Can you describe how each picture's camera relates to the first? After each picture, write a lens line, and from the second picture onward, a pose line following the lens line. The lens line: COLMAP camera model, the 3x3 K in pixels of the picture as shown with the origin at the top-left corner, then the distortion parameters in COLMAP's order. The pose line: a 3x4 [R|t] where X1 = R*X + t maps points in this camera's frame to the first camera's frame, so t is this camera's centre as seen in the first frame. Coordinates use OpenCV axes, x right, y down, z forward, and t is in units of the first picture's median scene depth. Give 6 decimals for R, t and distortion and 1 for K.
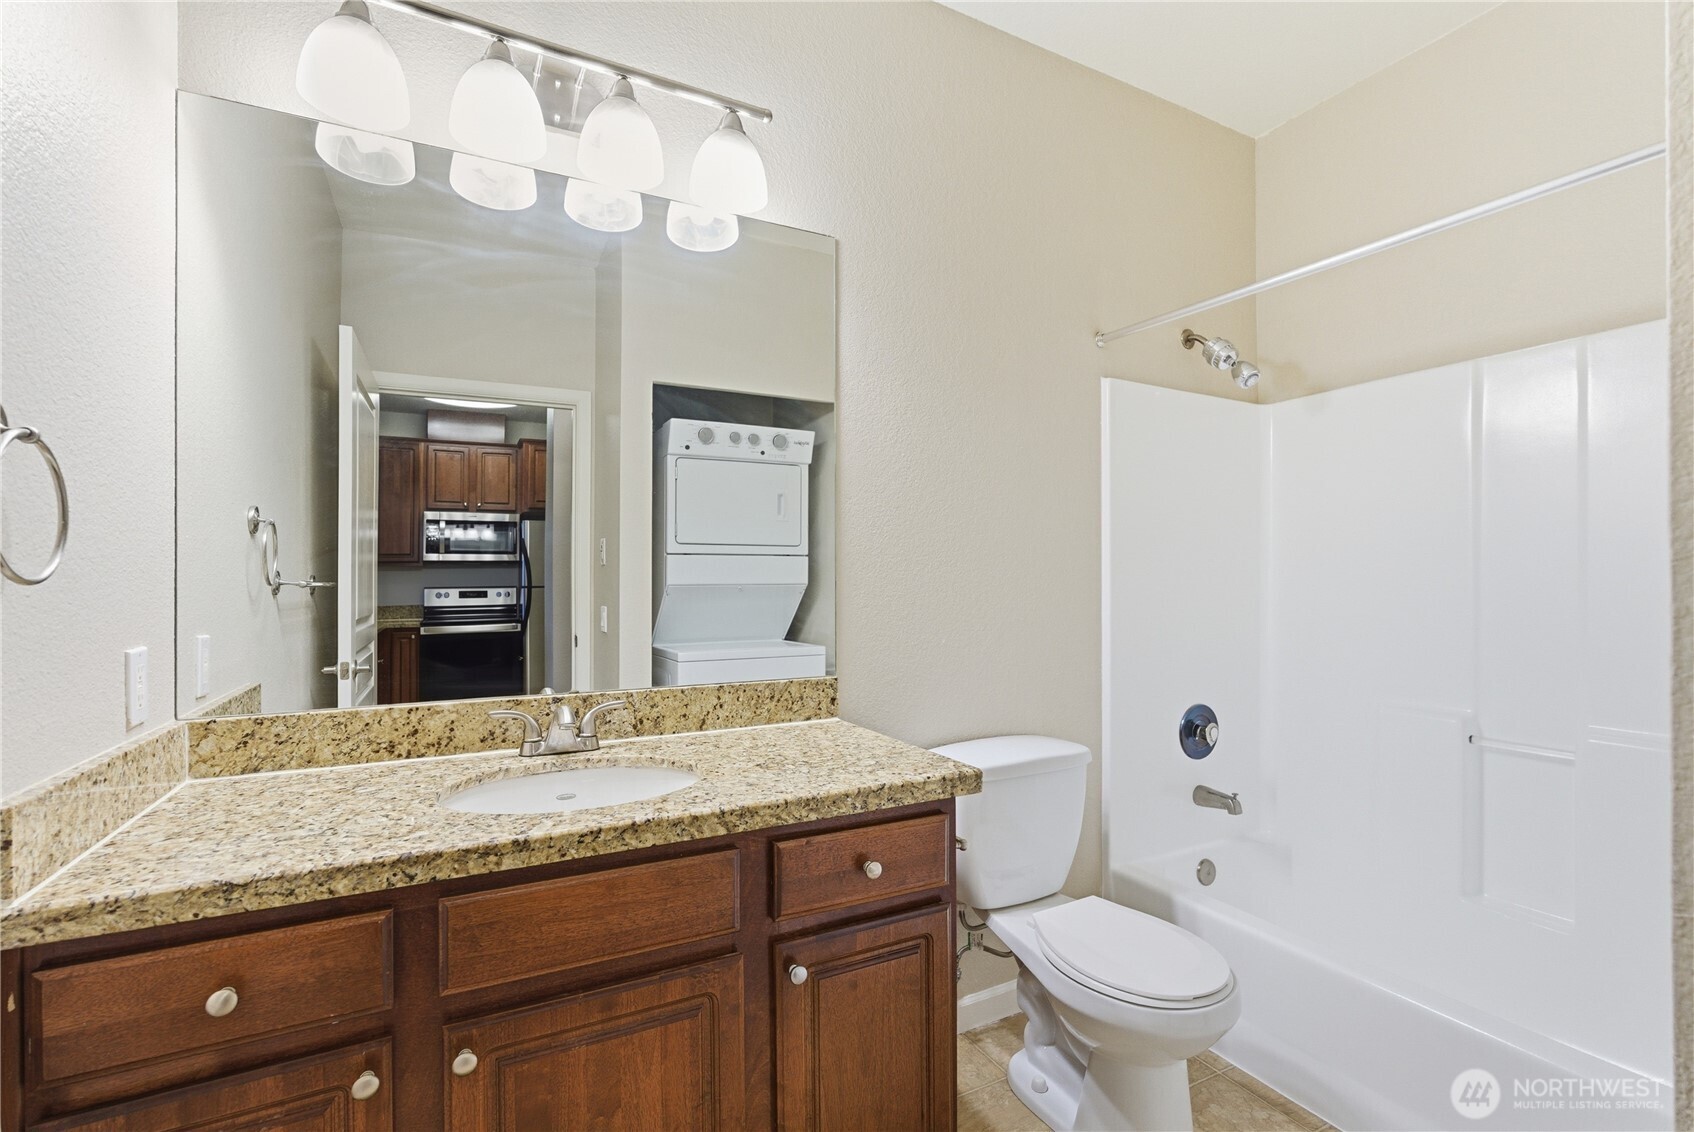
lens RADIAL K [[754.4, 0, 841.8], [0, 754.4, 573.8], [0, 0, 1]] dist [-0.011950, 0.005196]
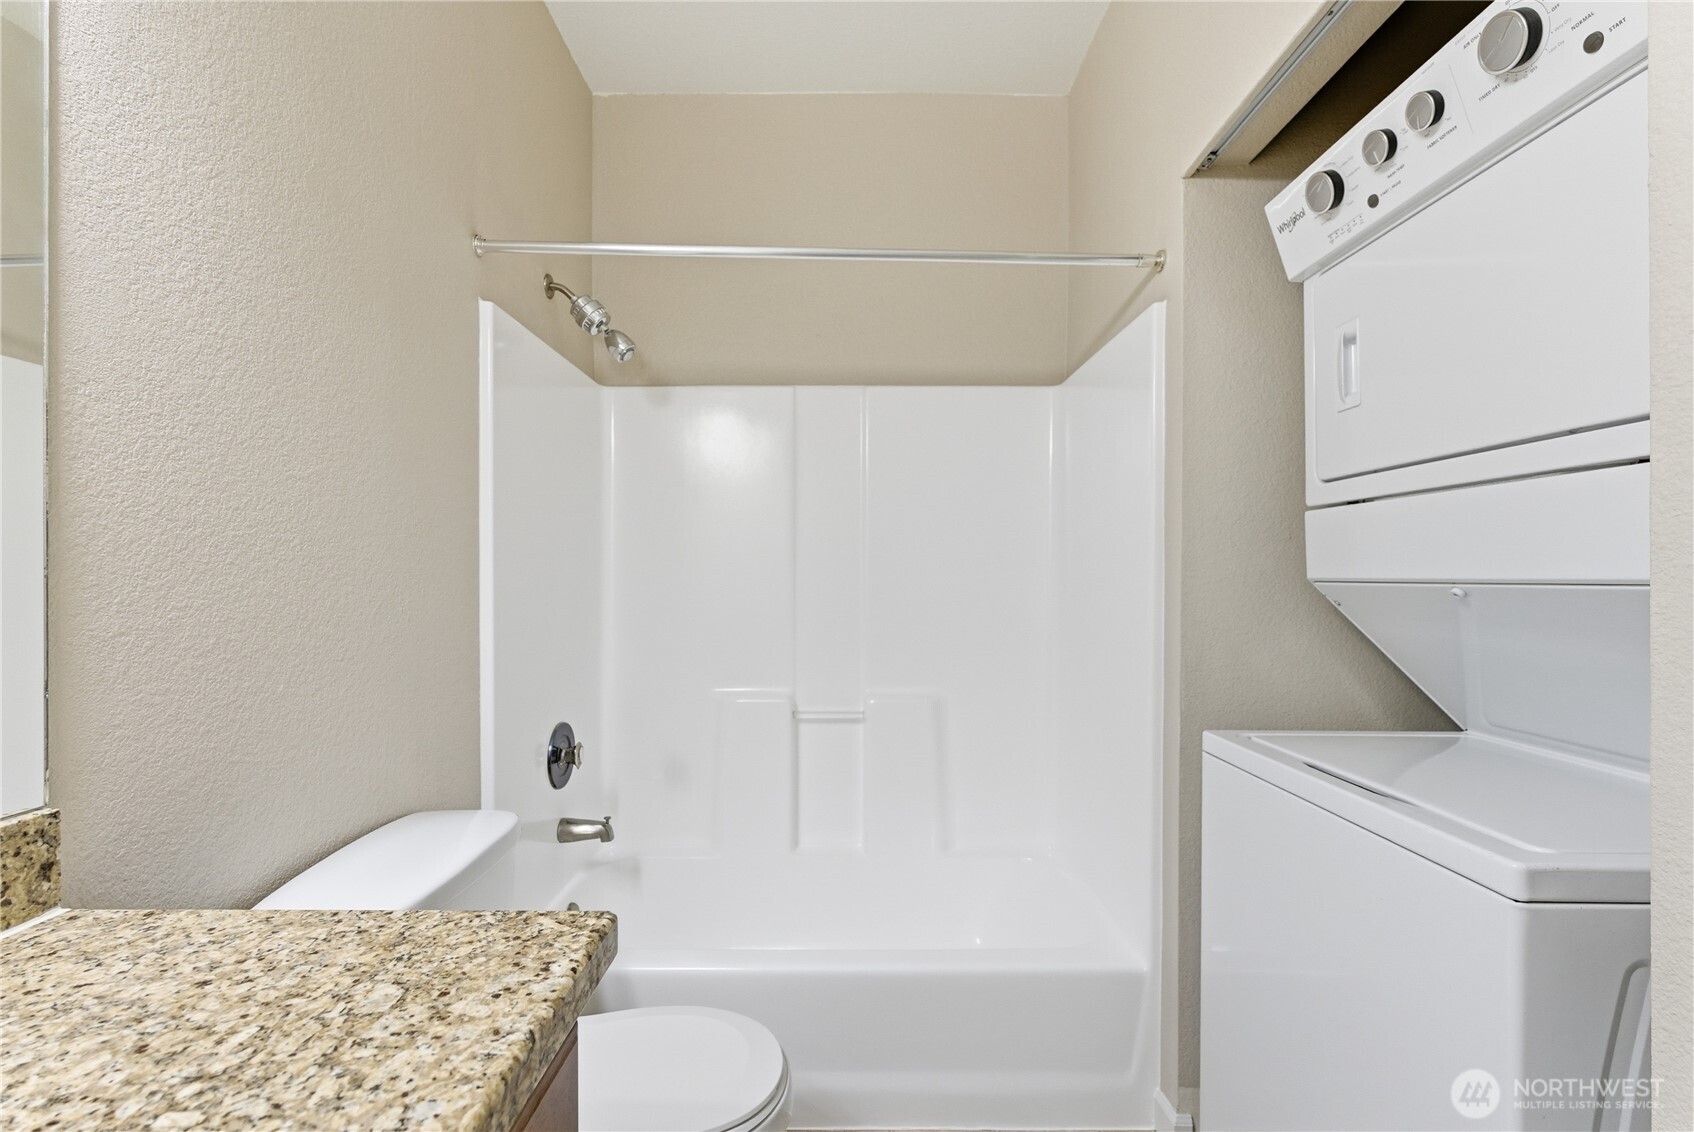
lens RADIAL K [[754.4, 0, 849.4], [0, 754.4, 573.2], [0, 0, 1]] dist [-0.011950, 0.005196]
pose [[0.459705, 0.005770, 0.888053, -0.156867], [-0.009846, 0.999951, -0.001400, 0.004004], [-0.888017, -0.008100, 0.459739, 0.392372]]
